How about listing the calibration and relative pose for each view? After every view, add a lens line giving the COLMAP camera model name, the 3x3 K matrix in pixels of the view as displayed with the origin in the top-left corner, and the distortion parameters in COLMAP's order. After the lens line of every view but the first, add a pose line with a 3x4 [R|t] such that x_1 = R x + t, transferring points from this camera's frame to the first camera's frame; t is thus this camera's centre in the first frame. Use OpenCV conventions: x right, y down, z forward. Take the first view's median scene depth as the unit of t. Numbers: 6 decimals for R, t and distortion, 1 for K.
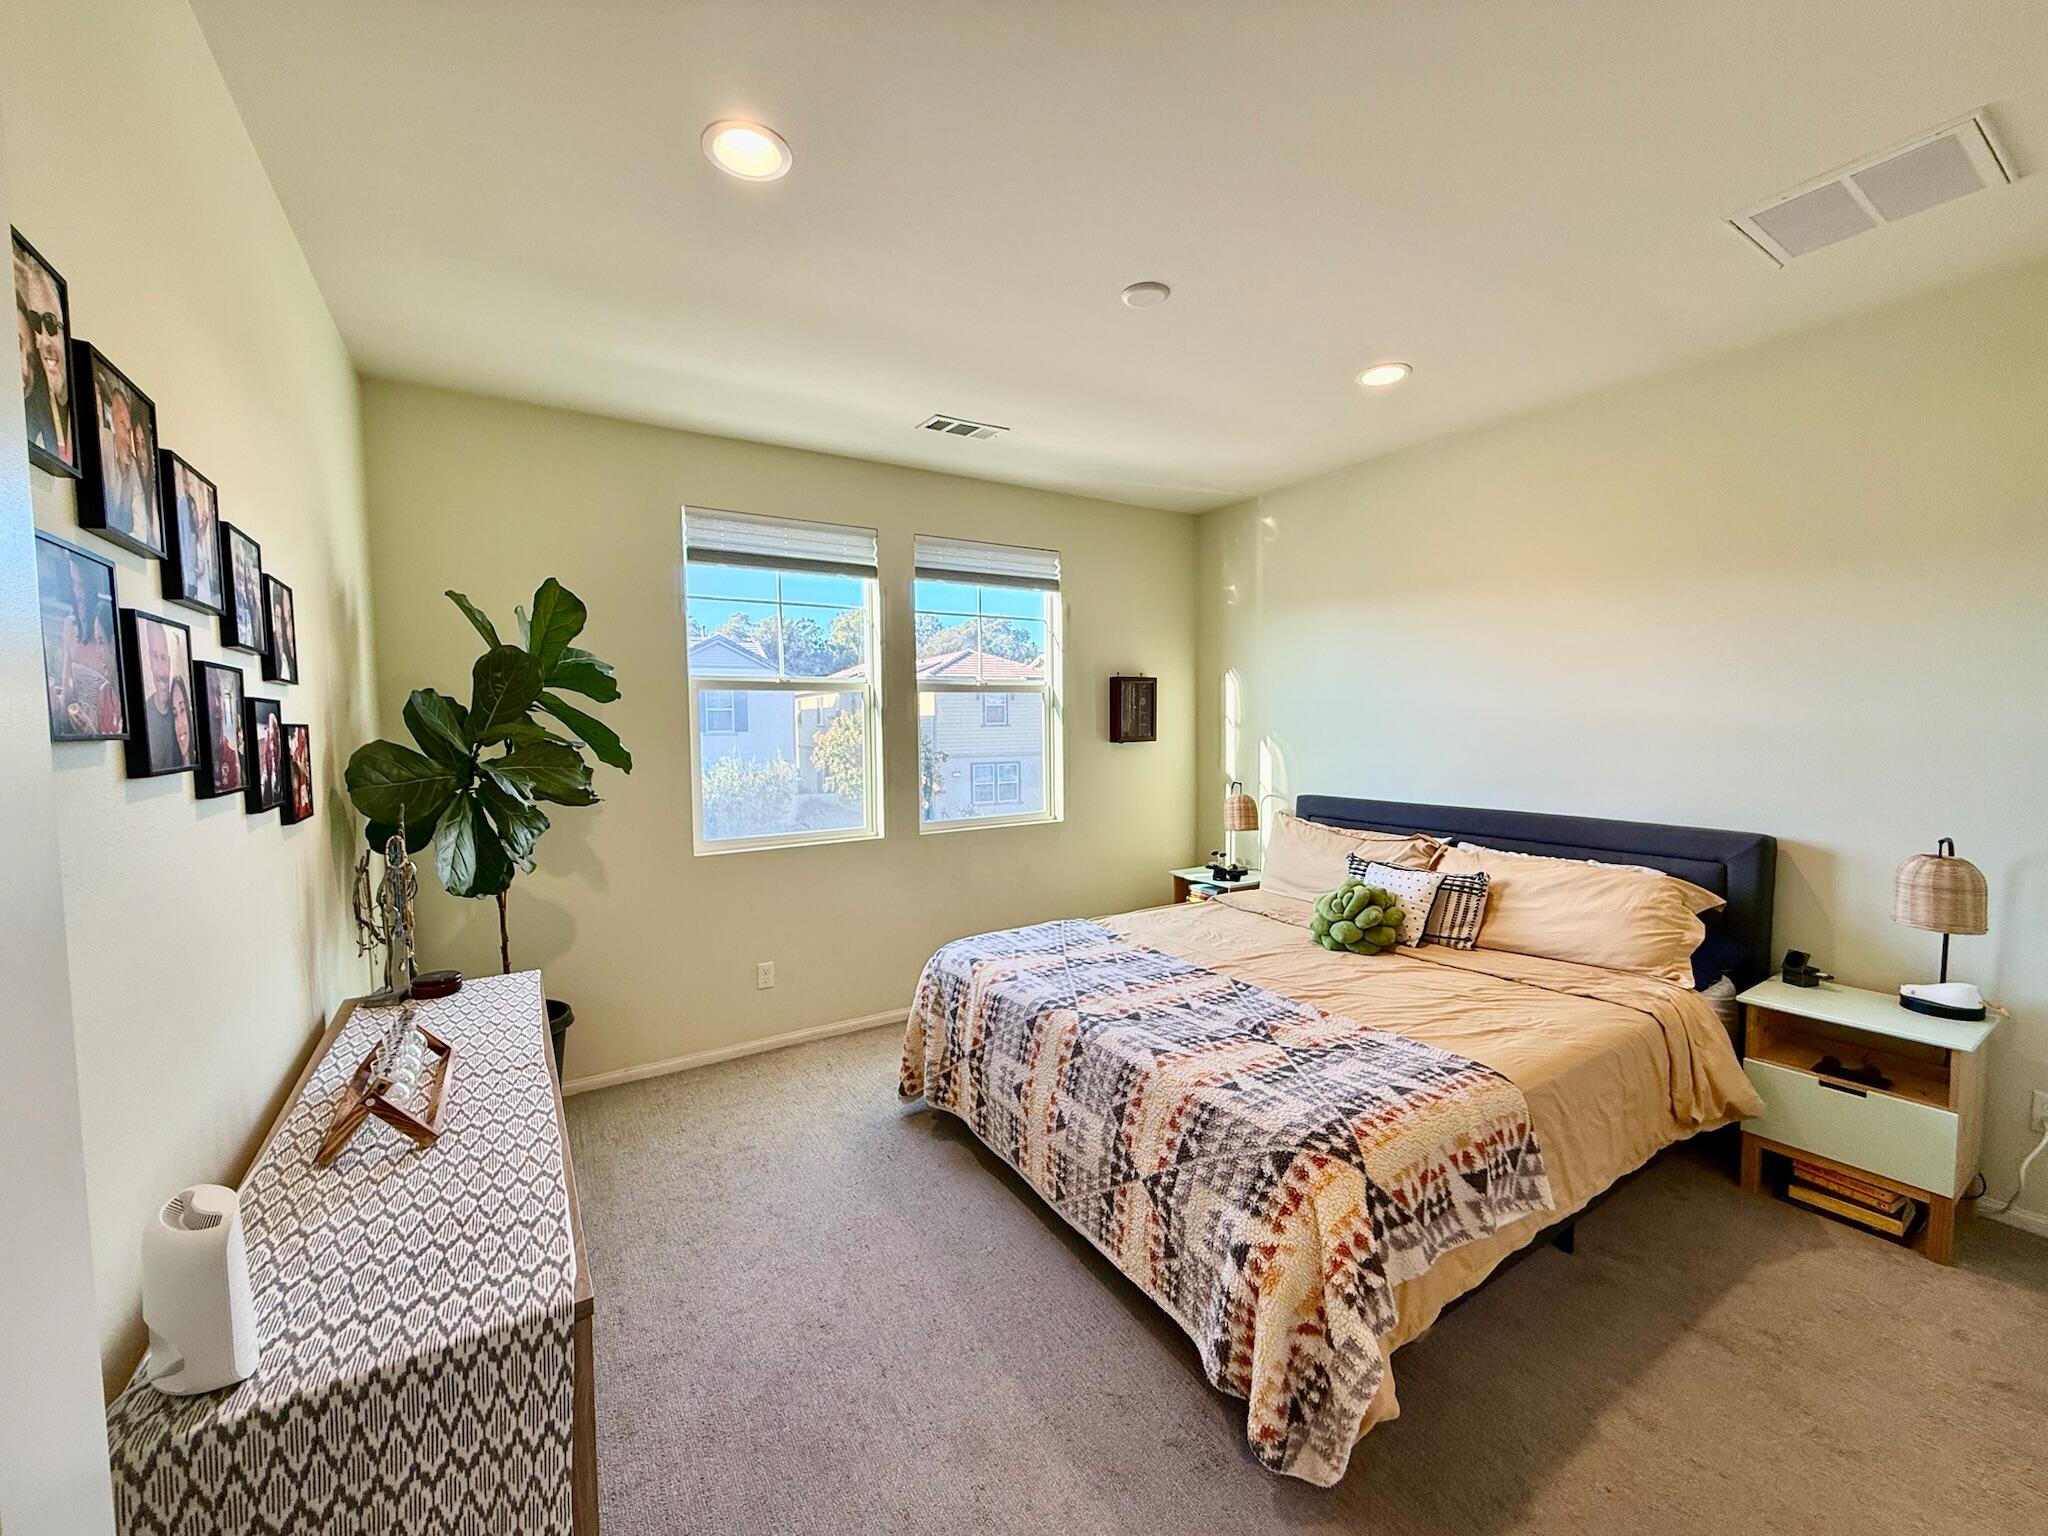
lens RADIAL K [[815.5, 0, 1020.0], [0, 815.5, 771.2], [0, 0, 1]] dist [0.000122, 0.000465]
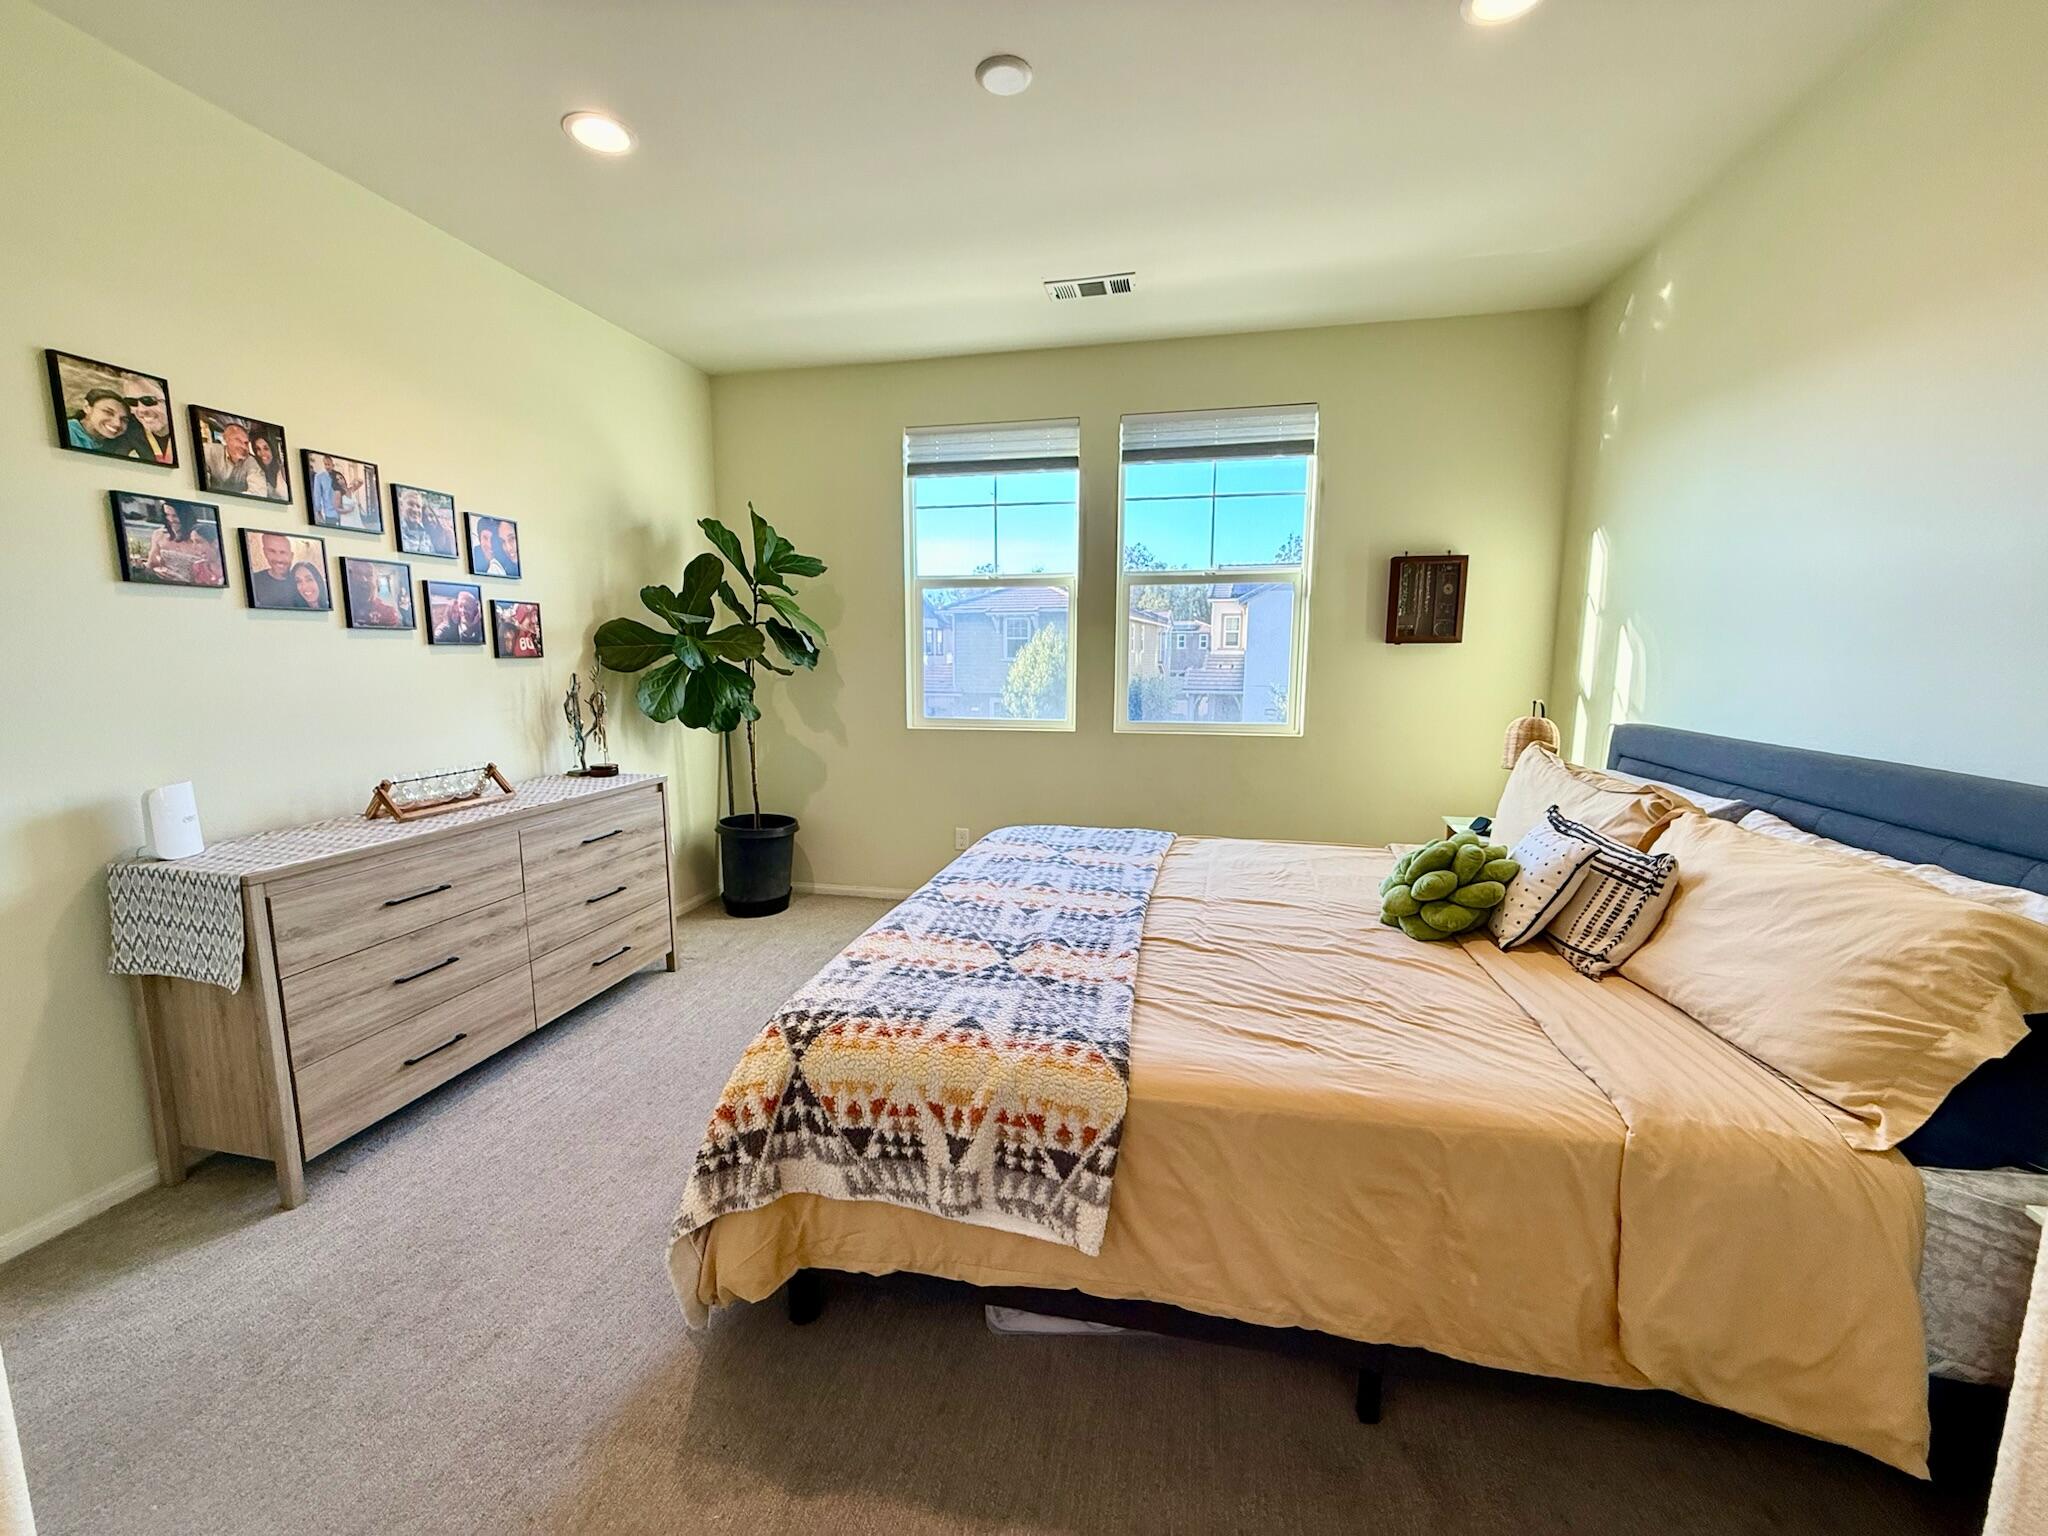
lens RADIAL K [[815.5, 0, 1013.6], [0, 815.5, 771.0], [0, 0, 1]] dist [0.000122, 0.000465]
pose [[0.709116, 0.115101, -0.695634, 0.663474], [-0.053761, 0.992540, 0.109425, 0.031835], [0.703039, -0.040197, 0.710014, 0.298232]]
